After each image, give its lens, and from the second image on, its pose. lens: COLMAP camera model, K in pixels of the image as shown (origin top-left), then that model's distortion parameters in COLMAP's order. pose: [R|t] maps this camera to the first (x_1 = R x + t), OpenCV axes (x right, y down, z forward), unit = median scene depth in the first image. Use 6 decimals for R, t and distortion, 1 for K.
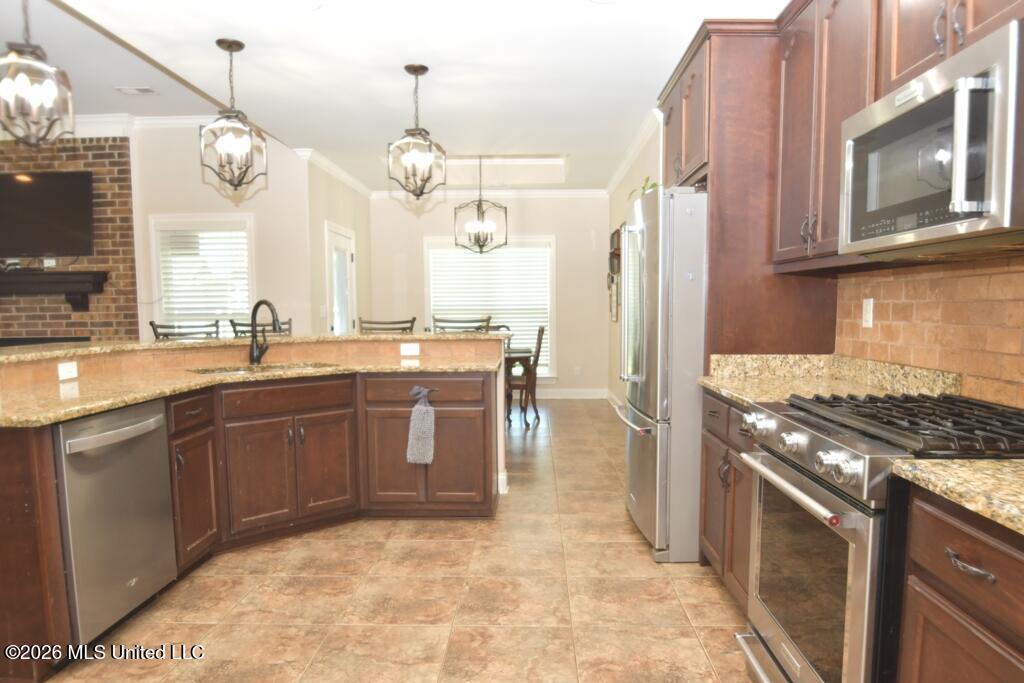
lens RADIAL K [[653.7, 0, 524.9], [0, 653.7, 369.7], [0, 0, 1]] dist [-0.031726, -0.000722]
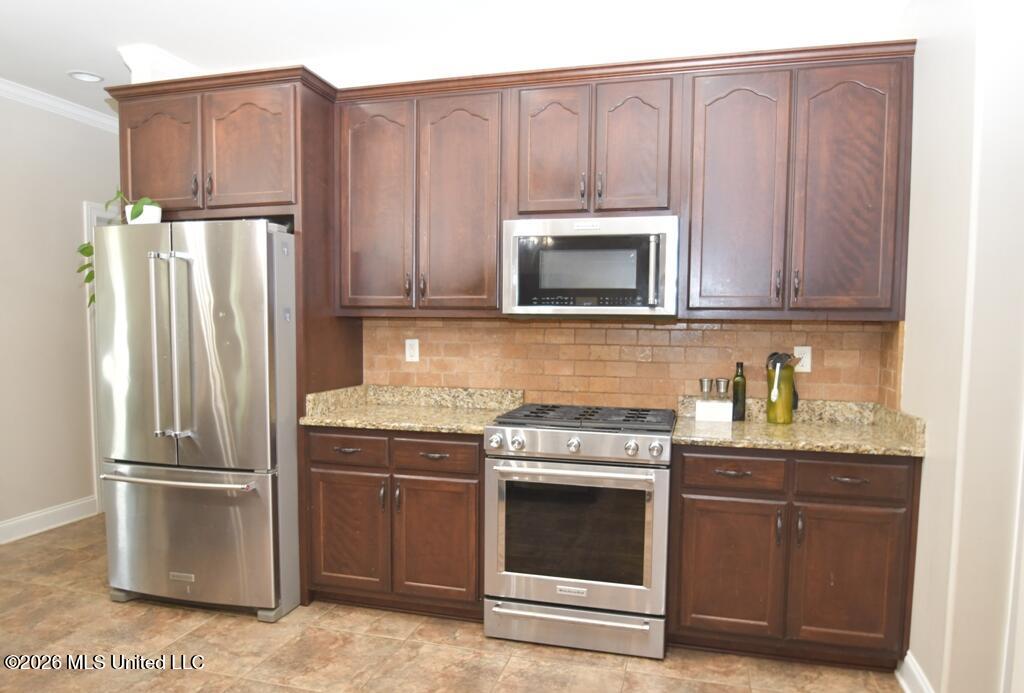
lens RADIAL K [[671.5, 0, 512.4], [0, 671.5, 377.7], [0, 0, 1]] dist [-0.033975, 0.000633]
pose [[0.244067, -0.067075, 0.967436, -0.450609], [0.081662, 0.995483, 0.048418, -0.051662], [-0.966314, 0.067186, 0.248442, 0.303456]]
